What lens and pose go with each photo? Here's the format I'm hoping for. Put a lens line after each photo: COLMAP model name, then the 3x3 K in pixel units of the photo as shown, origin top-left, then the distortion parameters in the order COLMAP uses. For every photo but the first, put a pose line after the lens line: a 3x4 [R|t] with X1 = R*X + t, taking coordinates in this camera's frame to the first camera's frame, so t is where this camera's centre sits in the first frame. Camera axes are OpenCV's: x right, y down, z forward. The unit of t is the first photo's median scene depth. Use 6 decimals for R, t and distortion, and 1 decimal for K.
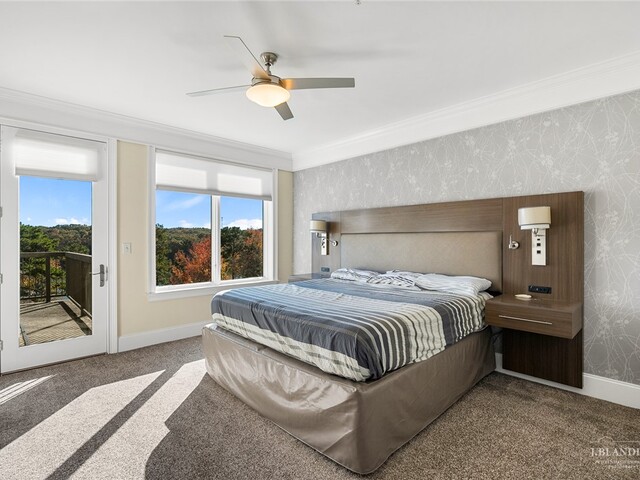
lens RADIAL K [[328.3, 0, 319.5], [0, 328.3, 240.4], [0, 0, 1]] dist [-0.013013, 0.004872]
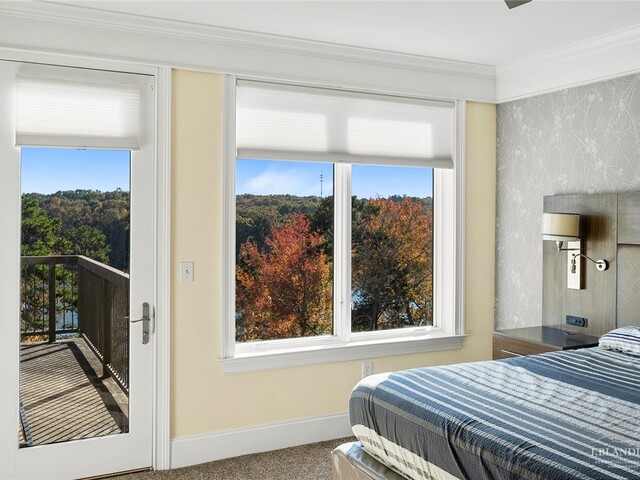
lens RADIAL K [[642.8, 0, 317.0], [0, 642.8, 215.2], [0, 0, 1]] dist [0.011850, 0.000000]
pose [[0.957373, 0.005425, -0.288805, -0.073336], [-0.006324, 0.999978, -0.002177, -0.056105], [0.288787, 0.003911, 0.957386, 0.053501]]
